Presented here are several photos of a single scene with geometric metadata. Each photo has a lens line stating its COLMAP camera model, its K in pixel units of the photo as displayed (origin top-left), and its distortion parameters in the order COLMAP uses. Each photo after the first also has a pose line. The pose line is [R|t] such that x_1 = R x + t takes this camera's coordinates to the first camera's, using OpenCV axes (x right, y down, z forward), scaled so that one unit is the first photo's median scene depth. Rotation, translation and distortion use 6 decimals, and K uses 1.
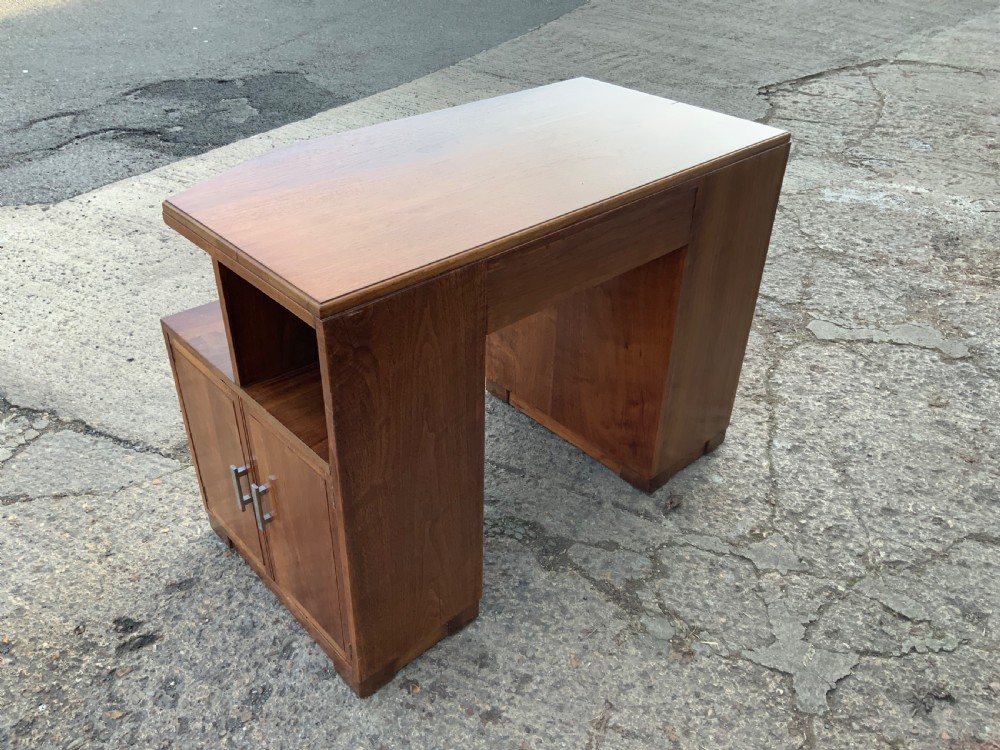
lens RADIAL K [[825.9, 0, 497.9], [0, 825.9, 364.3], [0, 0, 1]] dist [0.057472, -0.116296]
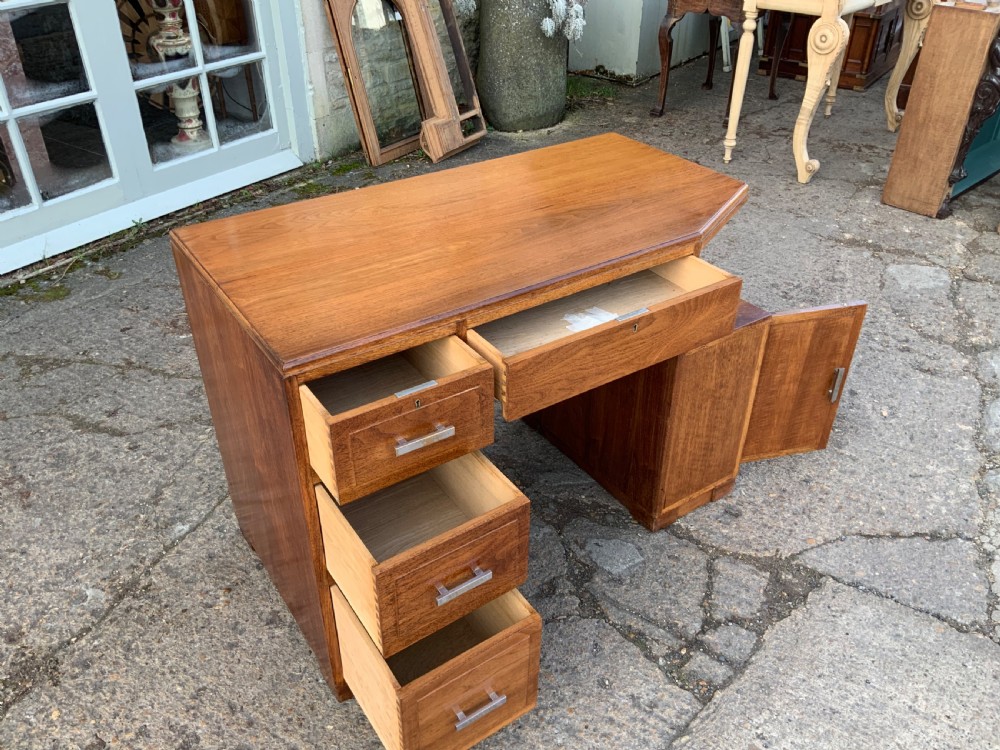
lens RADIAL K [[825.9, 0, 498.8], [0, 825.9, 365.2], [0, 0, 1]] dist [0.057472, -0.116296]
pose [[-0.988197, -0.101628, 0.114627, -0.140783], [0.062841, 0.413478, 0.908343, -1.038406], [-0.139709, 0.904825, -0.402211, 1.451067]]
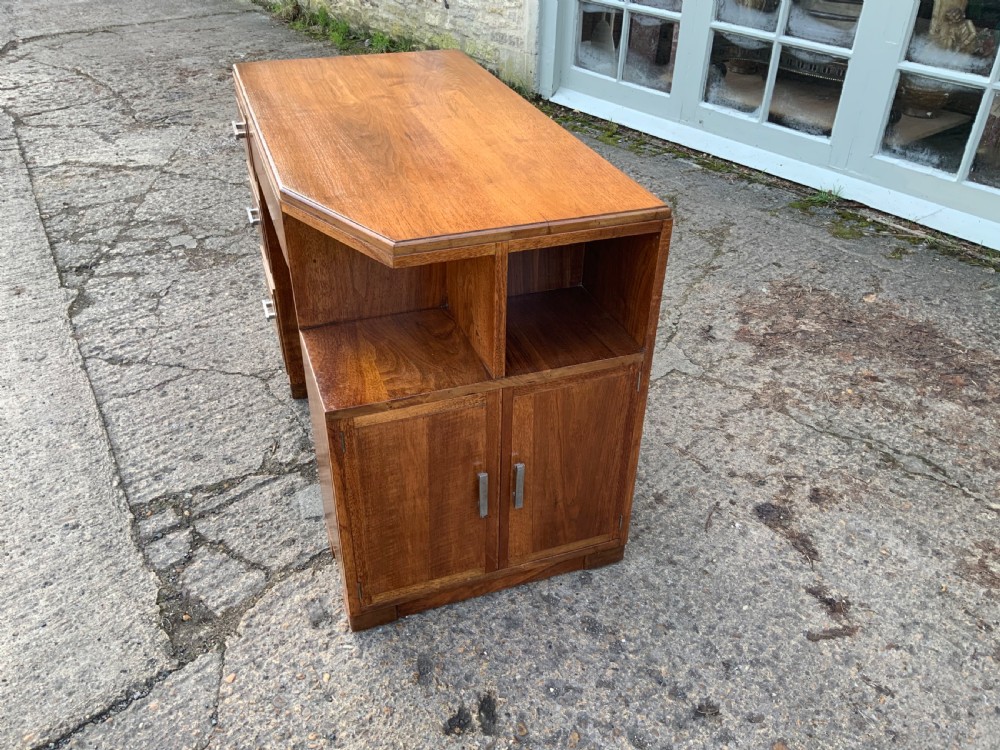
lens RADIAL K [[825.9, 0, 501.5], [0, 825.9, 366.2], [0, 0, 1]] dist [0.057472, -0.116296]
pose [[0.389191, -0.516990, 0.762399, -0.855740], [0.492039, 0.816363, 0.302406, -0.232051], [-0.778735, 0.257436, 0.572100, 0.330696]]
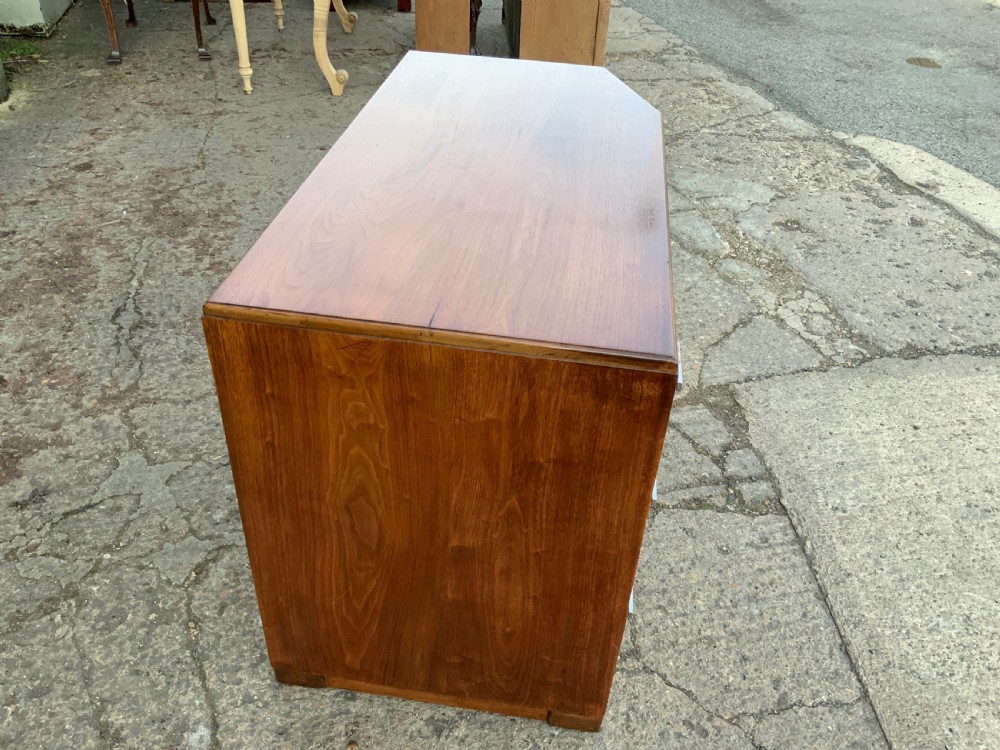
lens RADIAL K [[825.9, 0, 498.0], [0, 825.9, 367.6], [0, 0, 1]] dist [0.057472, -0.116296]
pose [[-0.771364, 0.331012, -0.543533, 0.521530], [-0.393126, 0.423789, 0.815999, -0.819502], [0.500449, 0.843110, -0.196766, 1.248007]]
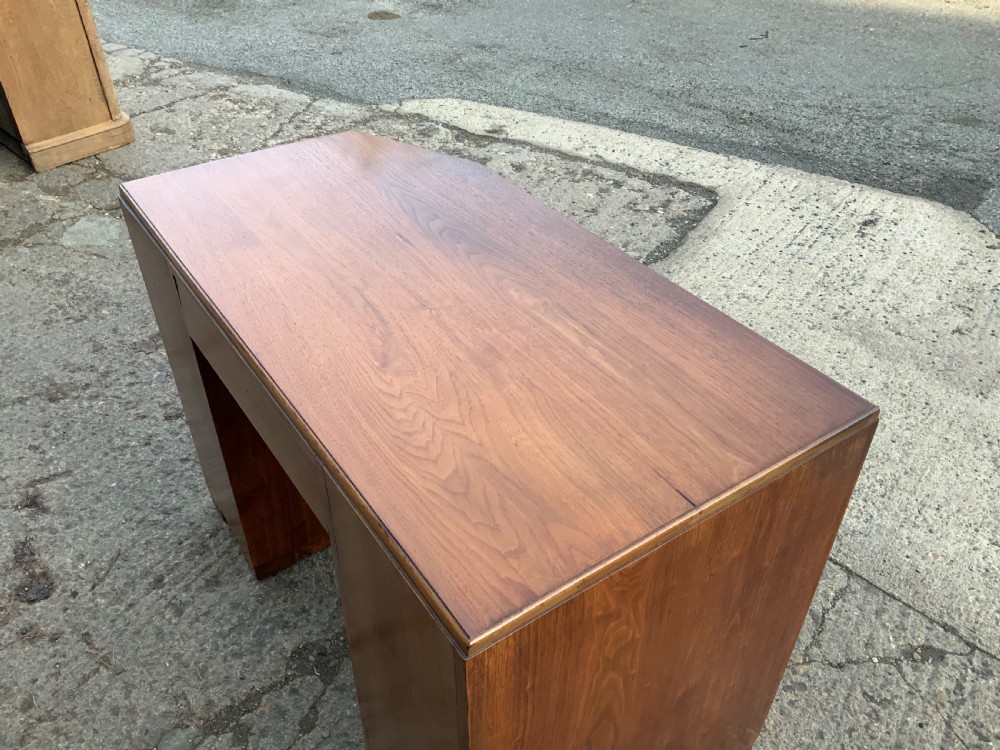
lens RADIAL K [[825.9, 0, 500.1], [0, 825.9, 368.5], [0, 0, 1]] dist [0.057472, -0.116296]
pose [[-0.142027, 0.584031, -0.799210, 0.599276], [-0.541994, 0.629726, 0.556496, -0.604859], [0.828294, 0.512204, 0.227103, 0.835316]]
